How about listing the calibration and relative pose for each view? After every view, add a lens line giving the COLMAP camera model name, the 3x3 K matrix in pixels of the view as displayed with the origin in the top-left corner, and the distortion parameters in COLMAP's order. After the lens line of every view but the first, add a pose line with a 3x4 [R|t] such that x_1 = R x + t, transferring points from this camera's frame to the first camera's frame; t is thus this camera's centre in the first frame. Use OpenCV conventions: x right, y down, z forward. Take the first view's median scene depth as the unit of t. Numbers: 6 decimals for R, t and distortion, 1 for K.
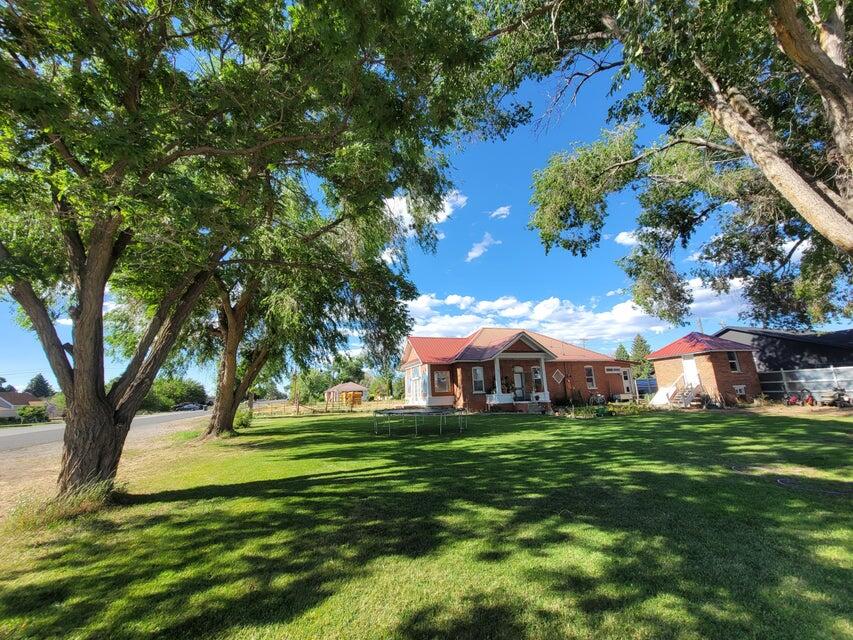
lens RADIAL K [[347.9, 0, 424.8], [0, 347.9, 318.5], [0, 0, 1]] dist [-0.002961, 0.000084]
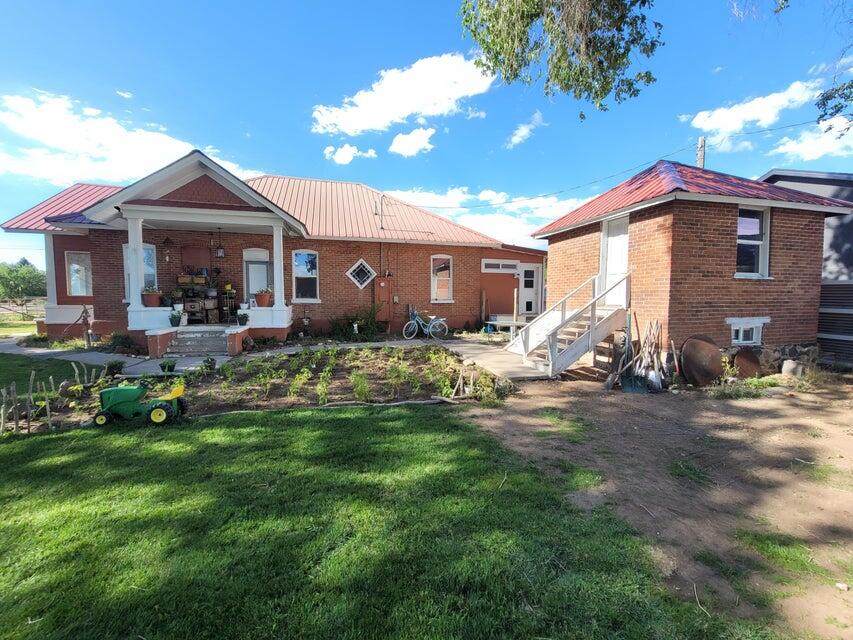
lens RADIAL K [[340.1, 0, 430.4], [0, 340.1, 310.3], [0, 0, 1]] dist [-0.000402, 0.000203]
pose [[0.996751, 0.044781, -0.066952, 0.858229], [-0.025839, 0.965046, 0.260803, 0.151554], [0.076291, -0.258226, 0.963067, 0.916952]]
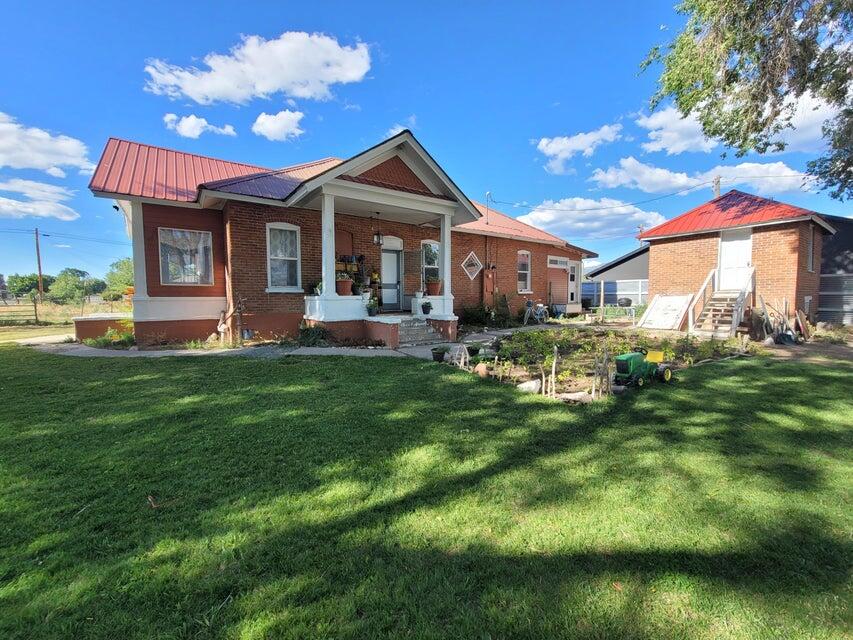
lens RADIAL K [[347.9, 0, 424.8], [0, 347.9, 318.5], [0, 0, 1]] dist [-0.002961, 0.000084]
pose [[0.959491, 0.016951, 0.281228, 0.300689], [-0.093590, 0.960681, 0.261405, 0.192352], [-0.265739, -0.277136, 0.923352, 0.898619]]
